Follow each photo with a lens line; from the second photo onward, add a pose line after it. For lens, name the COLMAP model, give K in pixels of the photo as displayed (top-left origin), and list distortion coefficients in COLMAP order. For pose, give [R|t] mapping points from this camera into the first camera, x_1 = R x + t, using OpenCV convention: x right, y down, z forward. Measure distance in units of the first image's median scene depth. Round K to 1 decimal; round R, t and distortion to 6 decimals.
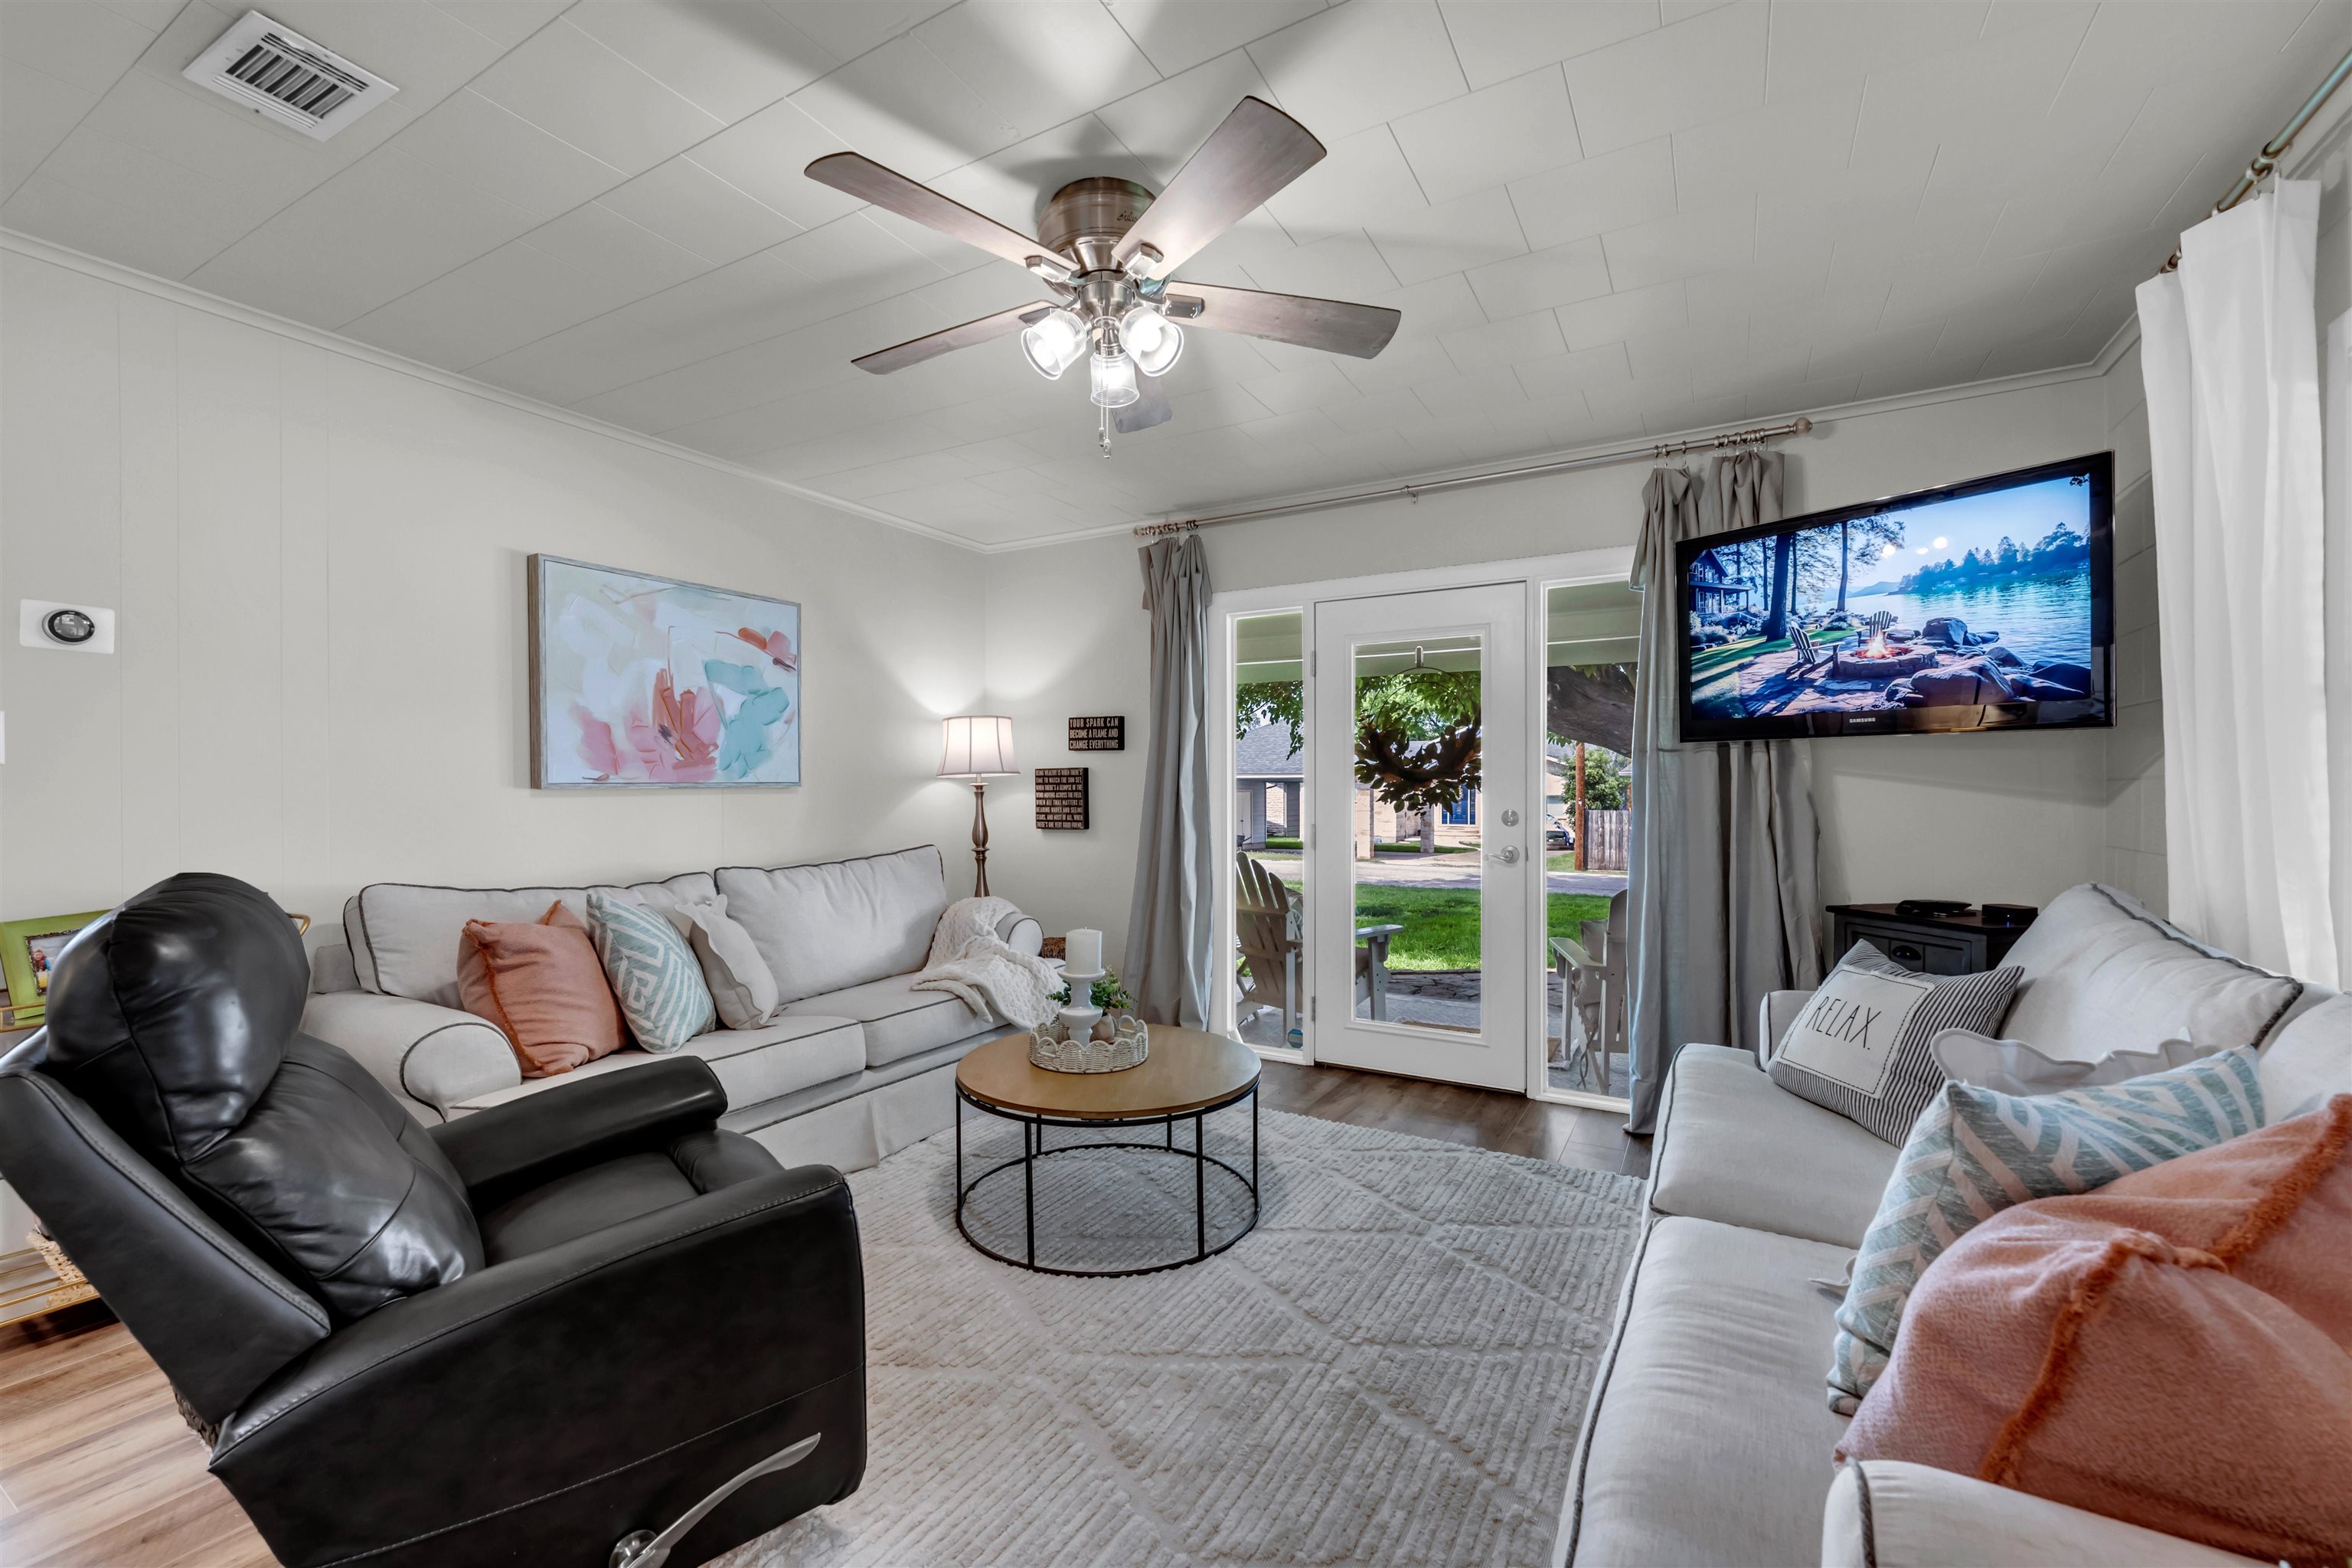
lens RADIAL K [[958.8, 0, 1168.6], [0, 958.8, 786.1], [0, 0, 1]] dist [-0.006193, 0.000973]
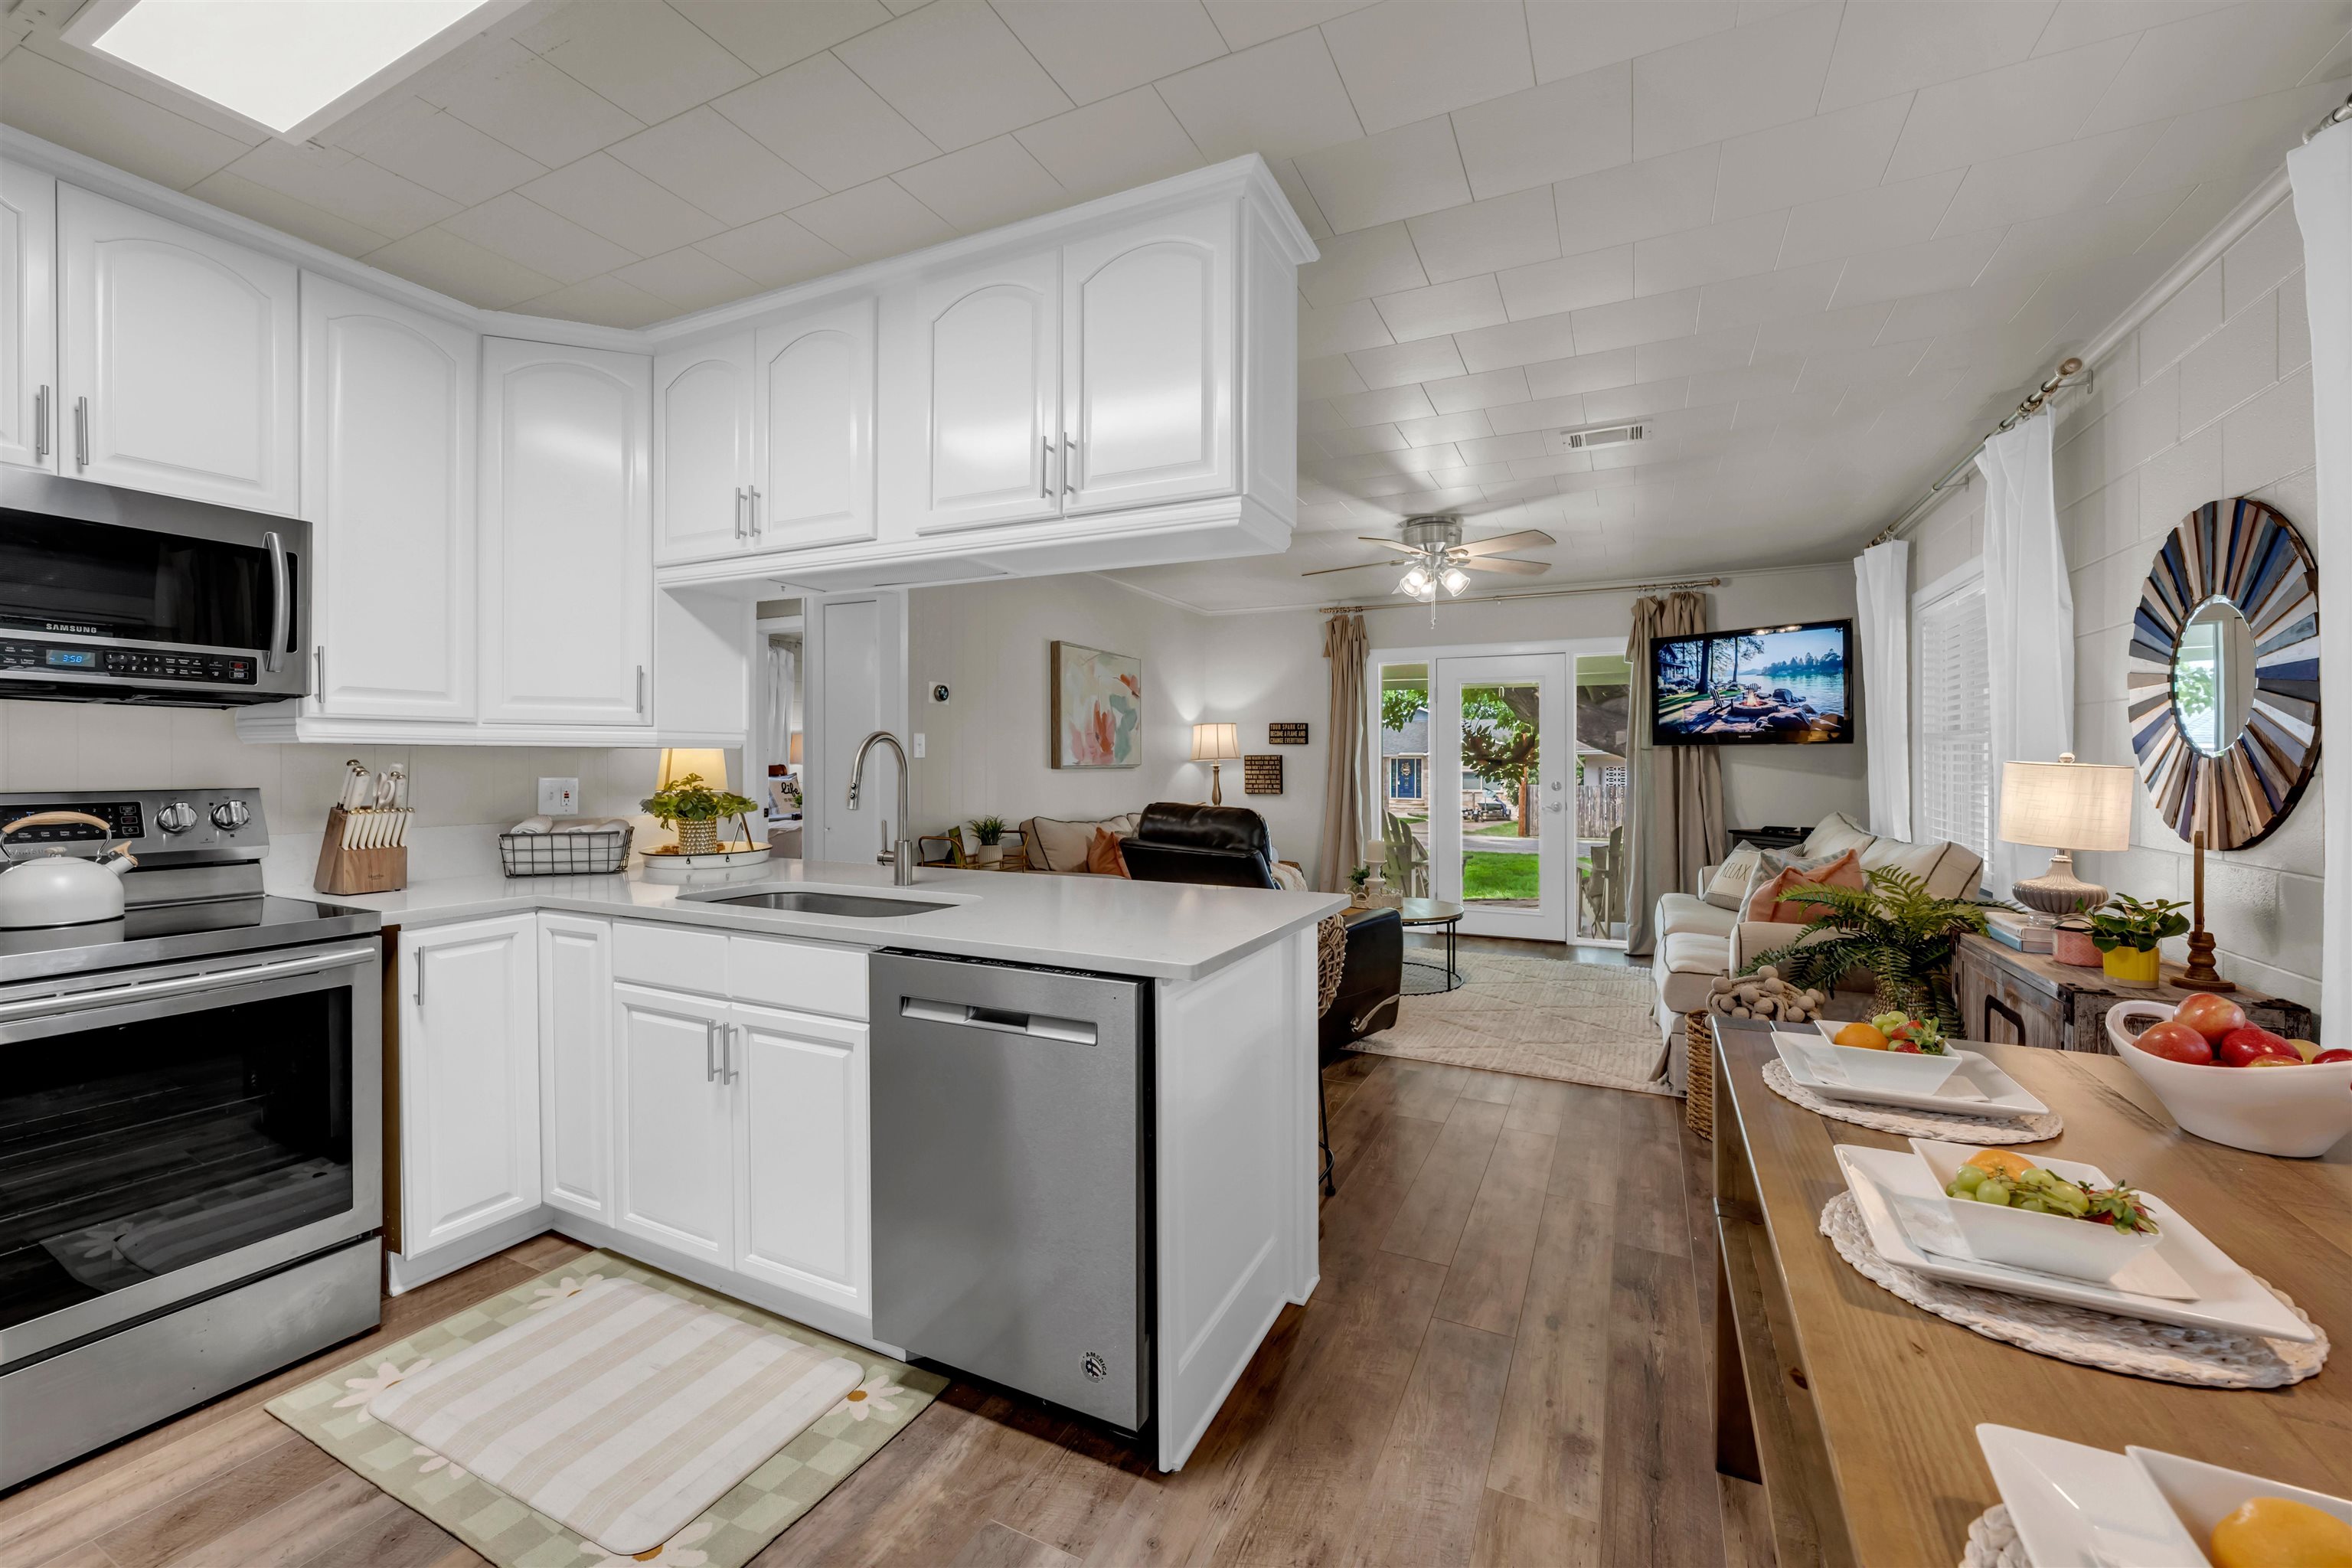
lens RADIAL K [[932.3, 0, 1177.0], [0, 932.3, 749.2], [0, 0, 1]] dist [-0.003625, -0.000377]
pose [[0.997601, 0.004060, 0.069114, -0.527202], [-0.003154, 0.999908, -0.013211, -0.011223], [-0.069161, 0.012962, 0.997521, -0.763138]]
